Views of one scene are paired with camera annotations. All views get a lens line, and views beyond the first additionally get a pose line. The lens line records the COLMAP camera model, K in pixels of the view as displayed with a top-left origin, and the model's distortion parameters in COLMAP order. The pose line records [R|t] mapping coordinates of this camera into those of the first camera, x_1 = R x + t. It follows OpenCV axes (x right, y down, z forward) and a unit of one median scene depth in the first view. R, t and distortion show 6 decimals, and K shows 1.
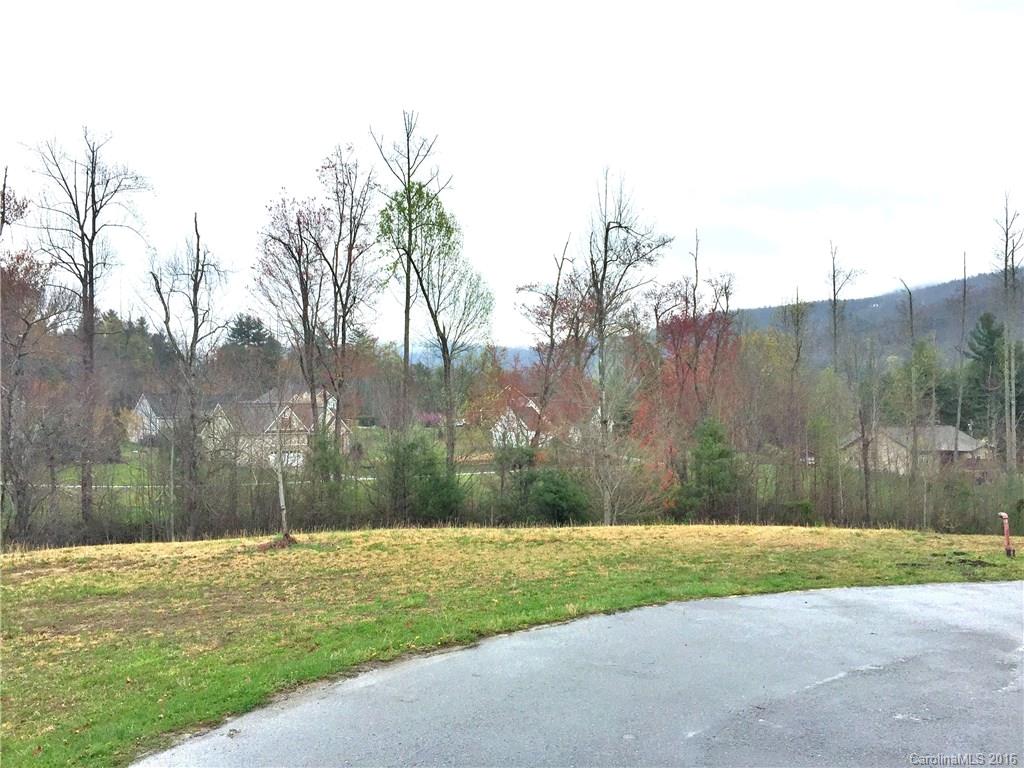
lens RADIAL K [[877.1, 0, 512.0], [0, 877.1, 384.0], [0, 0, 1]] dist [0.048100, -0.015414]
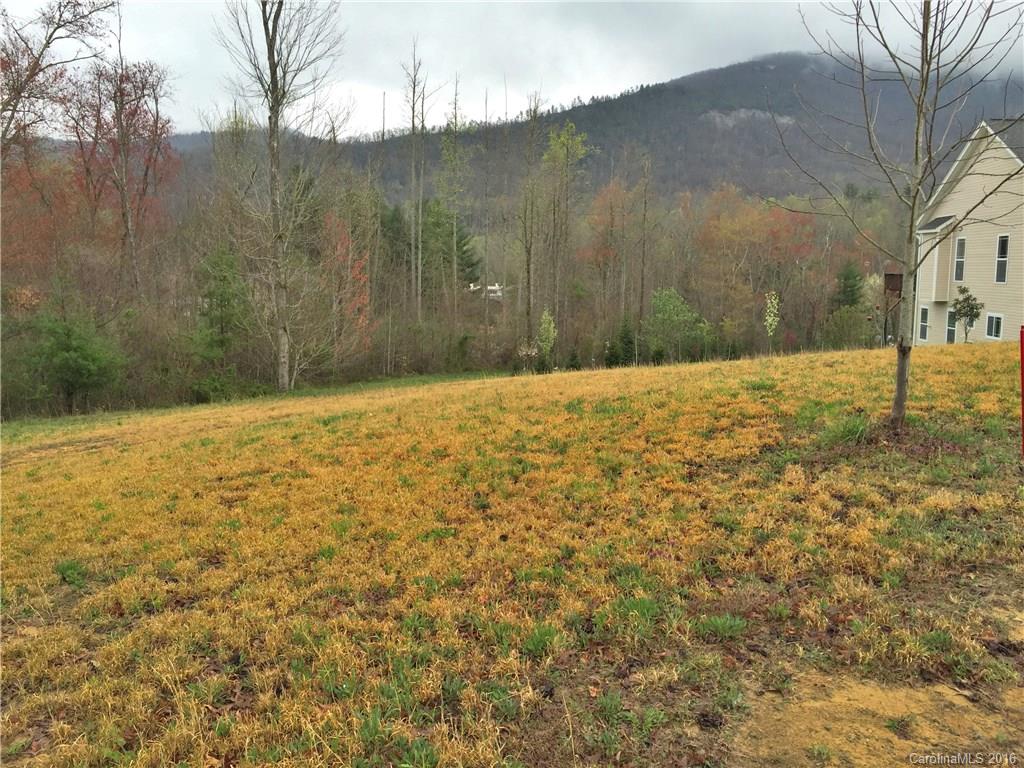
lens RADIAL K [[877.1, 0, 512.0], [0, 877.1, 384.0], [0, 0, 1]] dist [0.048100, -0.015414]
pose [[0.672906, -0.082376, 0.735127, -0.214165], [-0.040942, 0.988110, 0.148200, 0.033131], [-0.738594, -0.129822, 0.661532, 0.283398]]
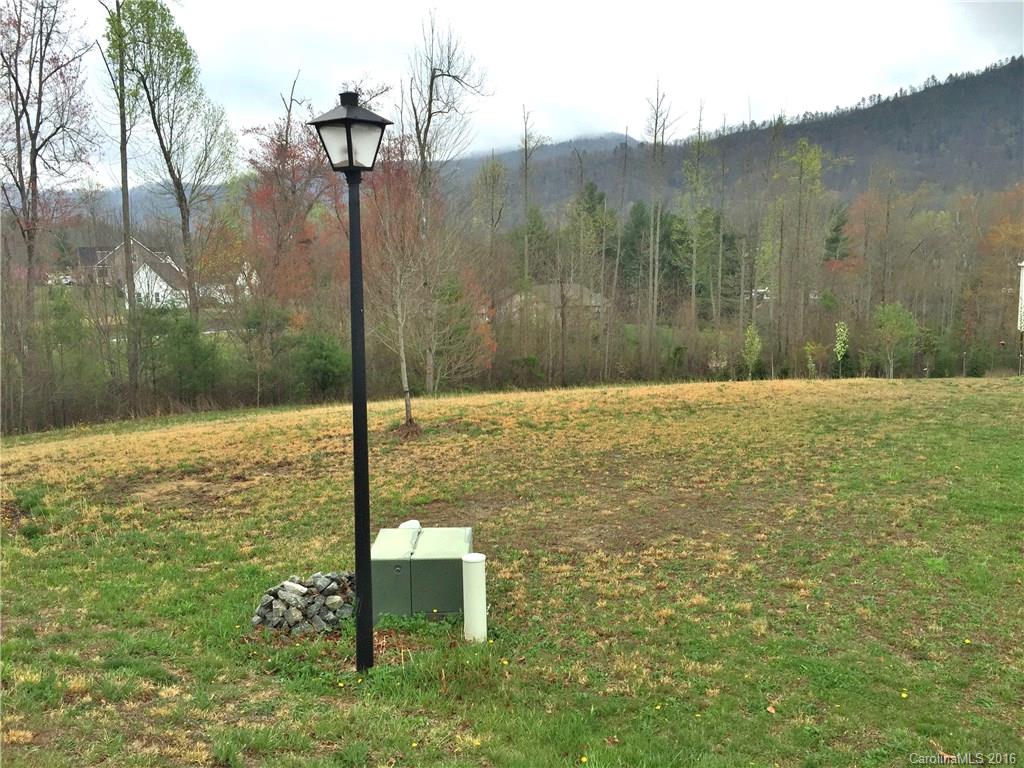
lens RADIAL K [[877.1, 0, 512.0], [0, 877.1, 384.0], [0, 0, 1]] dist [0.048100, -0.015414]
pose [[0.891878, -0.054147, 0.449022, -0.187169], [-0.019778, 0.987188, 0.158329, -0.002962], [-0.451843, -0.150091, 0.879381, 0.066152]]
